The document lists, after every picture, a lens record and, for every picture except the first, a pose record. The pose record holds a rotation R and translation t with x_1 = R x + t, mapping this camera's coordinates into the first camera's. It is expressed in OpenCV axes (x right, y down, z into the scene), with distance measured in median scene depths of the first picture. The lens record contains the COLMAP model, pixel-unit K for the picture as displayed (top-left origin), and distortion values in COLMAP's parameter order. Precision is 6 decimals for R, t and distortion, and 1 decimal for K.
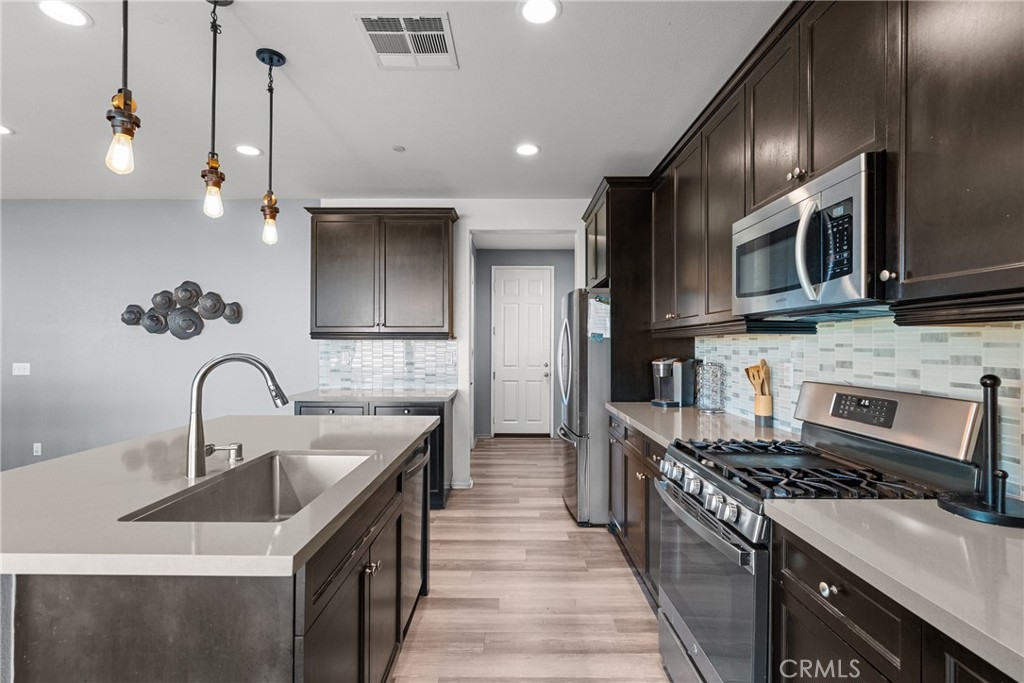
lens RADIAL K [[472.3, 0, 515.7], [0, 472.3, 342.7], [0, 0, 1]] dist [-0.005516, 0.002807]
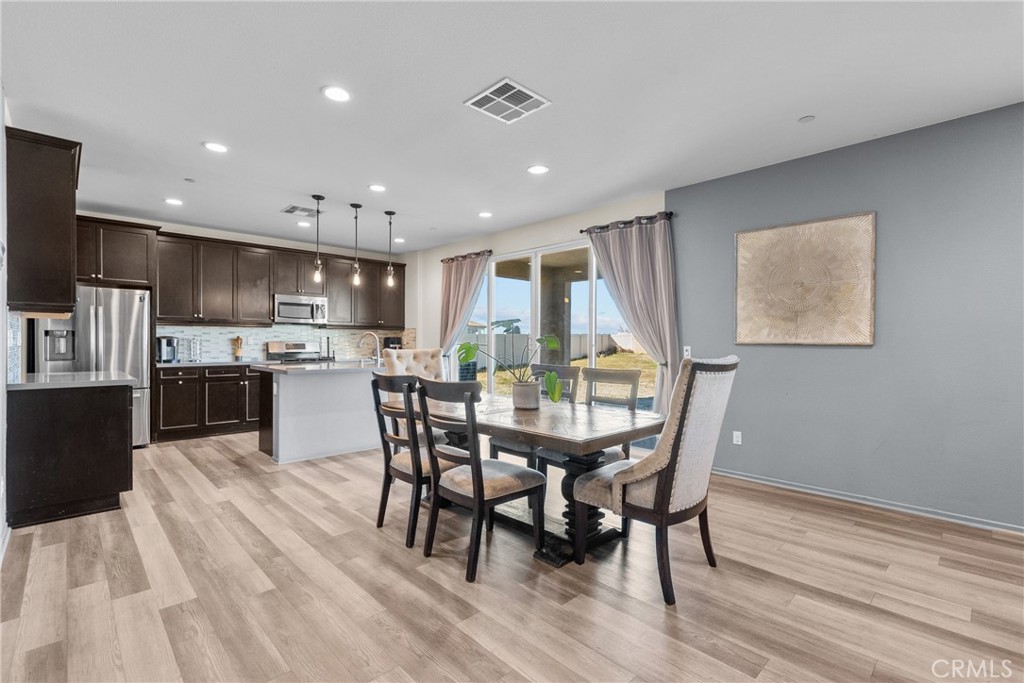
lens RADIAL K [[472.3, 0, 508.2], [0, 472.3, 342.3], [0, 0, 1]] dist [-0.005516, 0.002807]
pose [[-0.687325, 0.002615, 0.726345, -2.063947], [-0.003891, 0.999966, -0.007281, 0.070075], [-0.726339, -0.007831, -0.687292, 1.407580]]
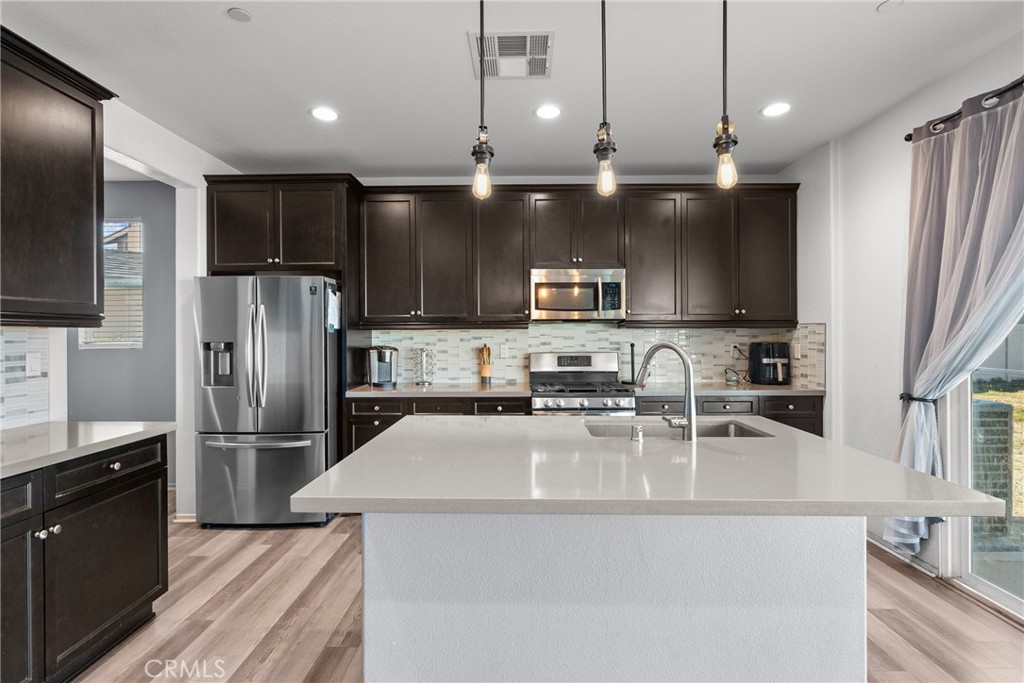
lens RADIAL K [[472.3, 0, 512.8], [0, 472.3, 333.4], [0, 0, 1]] dist [-0.005516, 0.002807]
pose [[0.019606, 0.004385, 0.999798, -0.937832], [-0.001335, 0.999990, -0.004360, 0.005173], [-0.999807, -0.001249, 0.019612, 0.697872]]
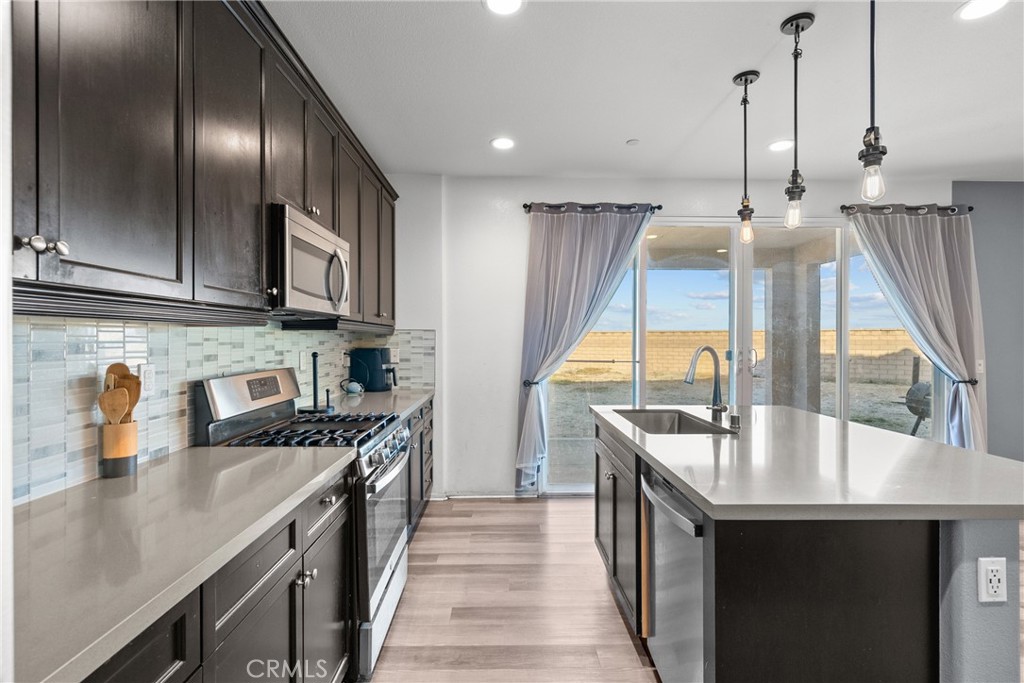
lens RADIAL K [[472.3, 0, 511.1], [0, 472.3, 341.6], [0, 0, 1]] dist [-0.005516, 0.002807]
pose [[-0.999966, 0.001752, -0.008044, 0.027717], [0.001755, 0.999998, -0.000375, 0.007548], [0.008043, -0.000389, -0.999968, 1.285713]]
